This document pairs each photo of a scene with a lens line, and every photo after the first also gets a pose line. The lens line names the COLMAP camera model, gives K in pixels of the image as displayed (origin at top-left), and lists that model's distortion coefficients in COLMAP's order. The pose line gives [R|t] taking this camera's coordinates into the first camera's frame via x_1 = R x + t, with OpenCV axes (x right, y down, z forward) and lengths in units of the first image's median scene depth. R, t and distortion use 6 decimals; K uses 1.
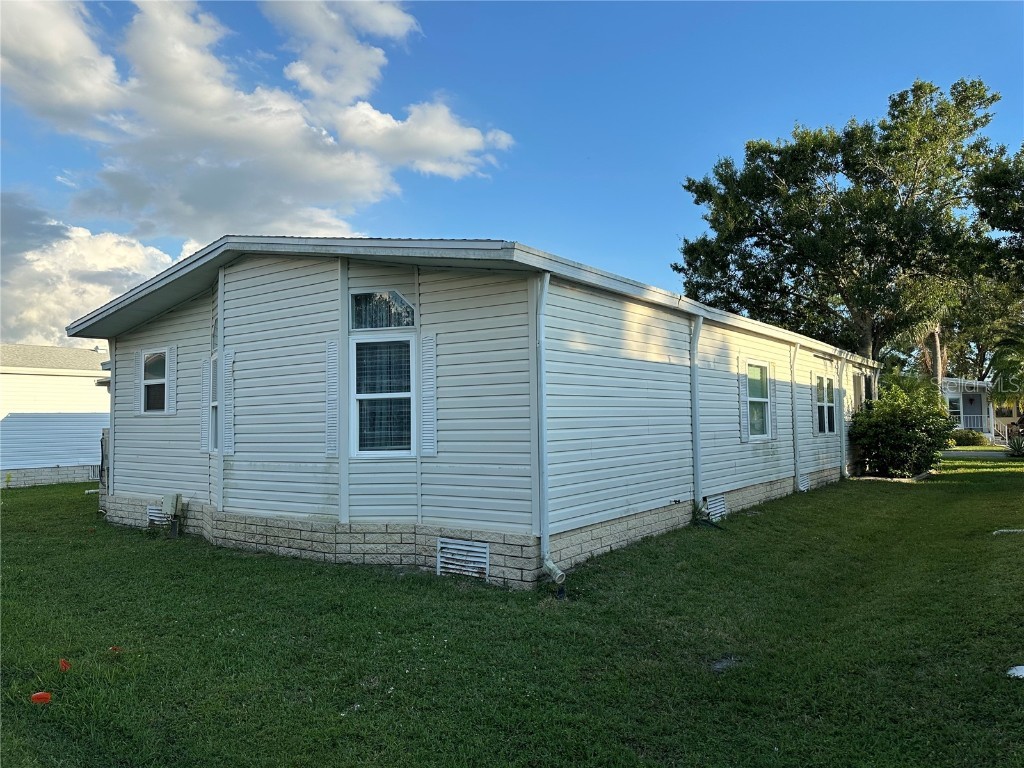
lens RADIAL K [[734.6, 0, 512.0], [0, 734.6, 384.0], [0, 0, 1]] dist [-0.000514, -0.000238]
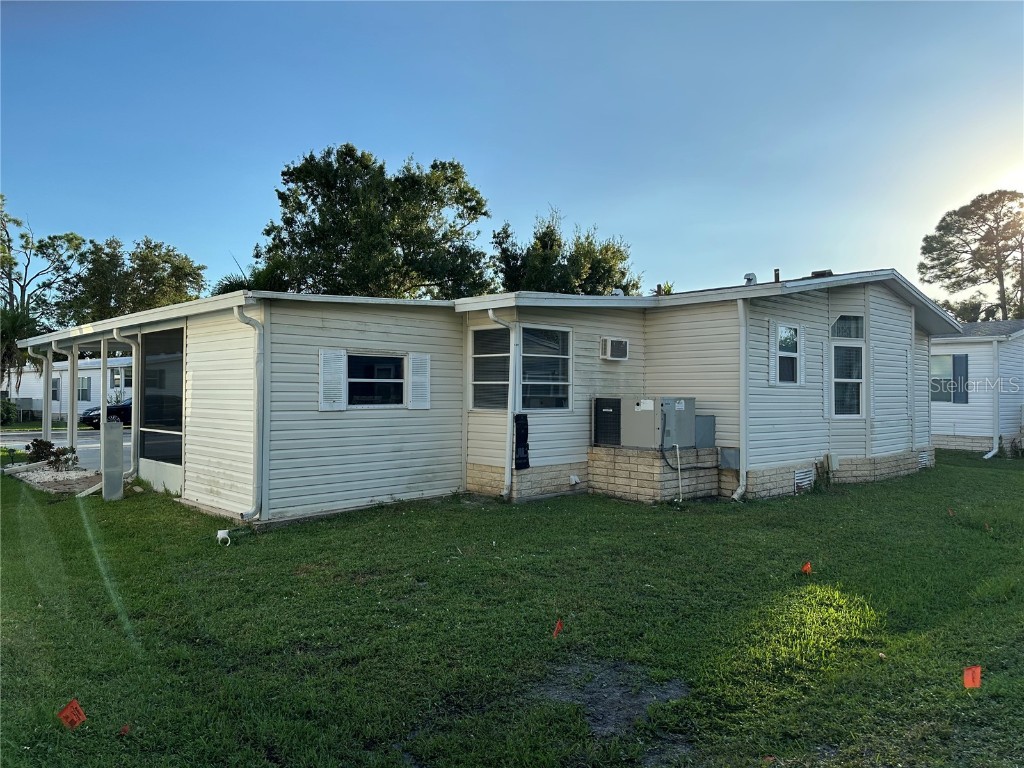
lens RADIAL K [[711.5, 0, 512.0], [0, 711.5, 384.0], [0, 0, 1]] dist [0.000661, 0.000039]
pose [[0.175771, 0.026675, 0.984070, -1.600815], [-0.066722, 0.997657, -0.015126, 0.082965], [-0.982167, -0.063001, 0.177139, 1.232869]]
